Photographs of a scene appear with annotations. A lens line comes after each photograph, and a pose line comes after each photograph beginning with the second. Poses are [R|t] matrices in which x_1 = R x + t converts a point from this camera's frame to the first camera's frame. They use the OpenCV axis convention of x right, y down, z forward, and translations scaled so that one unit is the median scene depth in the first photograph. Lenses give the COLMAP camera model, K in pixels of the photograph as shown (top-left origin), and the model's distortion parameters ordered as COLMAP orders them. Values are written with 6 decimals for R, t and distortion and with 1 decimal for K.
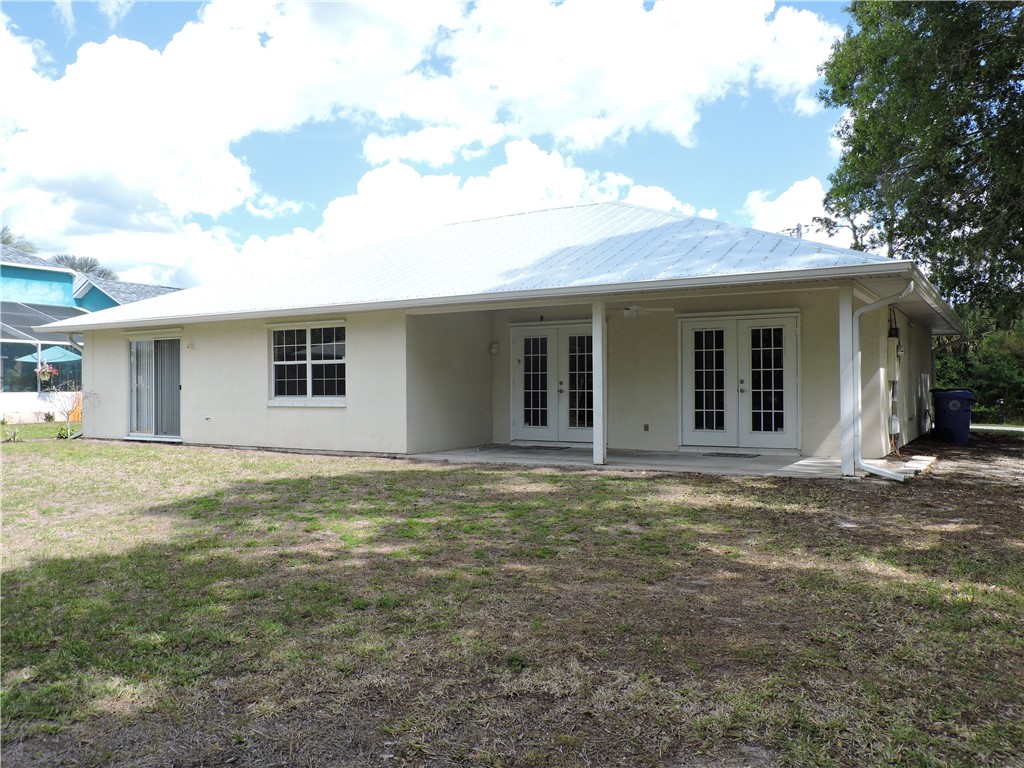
lens RADIAL K [[819.6, 0, 512.0], [0, 819.6, 384.0], [0, 0, 1]] dist [-0.002927, -0.006058]
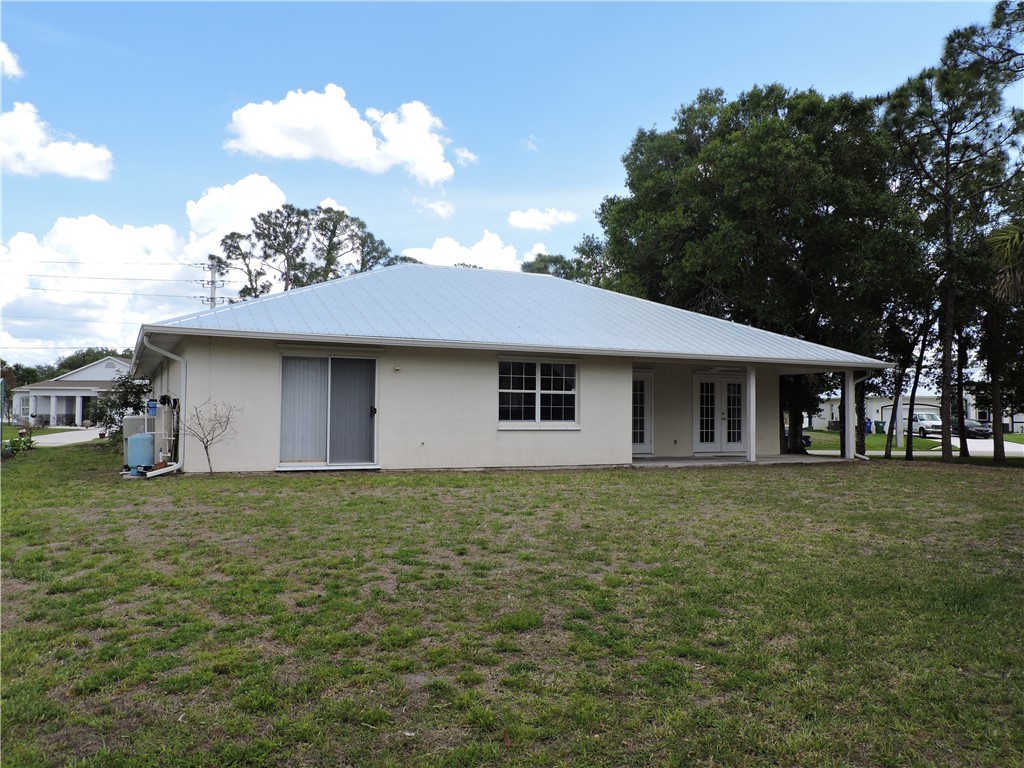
lens RADIAL K [[778.3, 0, 512.0], [0, 778.3, 384.0], [0, 0, 1]] dist [0.046447, -0.000821]
pose [[0.574310, 0.042723, 0.817523, -1.261960], [-0.016307, 0.999036, -0.040753, 0.008875], [-0.818476, 0.010074, 0.574453, 0.421483]]
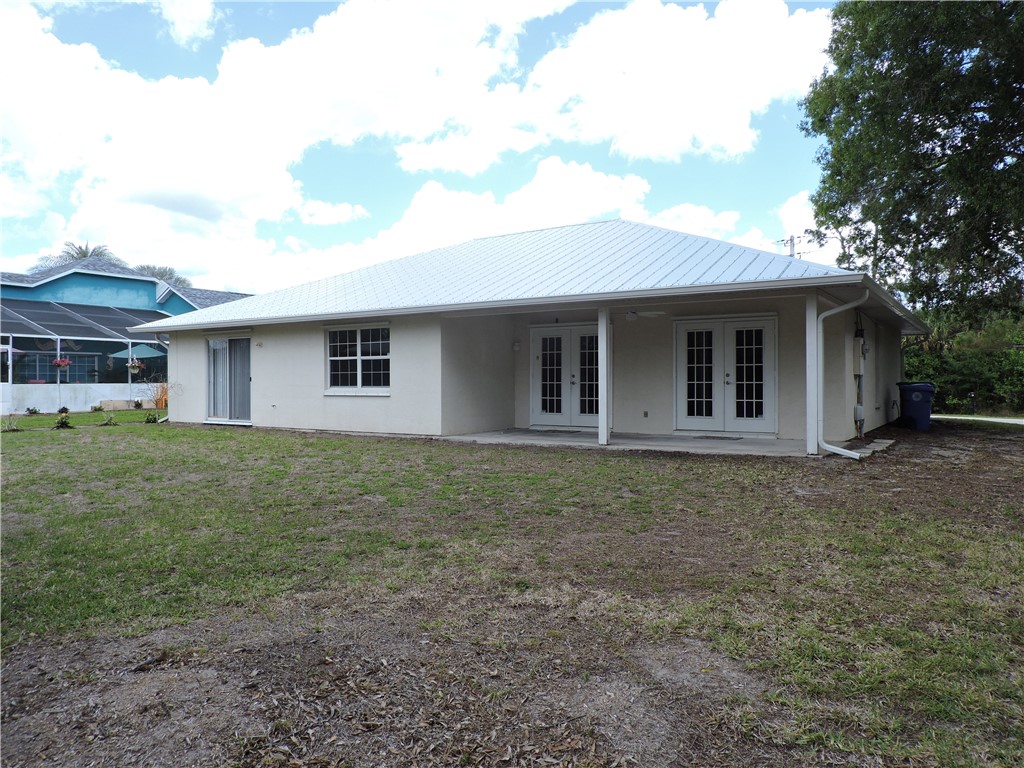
lens RADIAL K [[732.1, 0, 512.0], [0, 732.1, 384.0], [0, 0, 1]] dist [-0.012237, -0.002224]
pose [[0.999457, 0.002858, -0.032816, 0.007599], [-0.002603, 0.999966, 0.007840, 0.002264], [0.032837, -0.007750, 0.999431, -0.049905]]
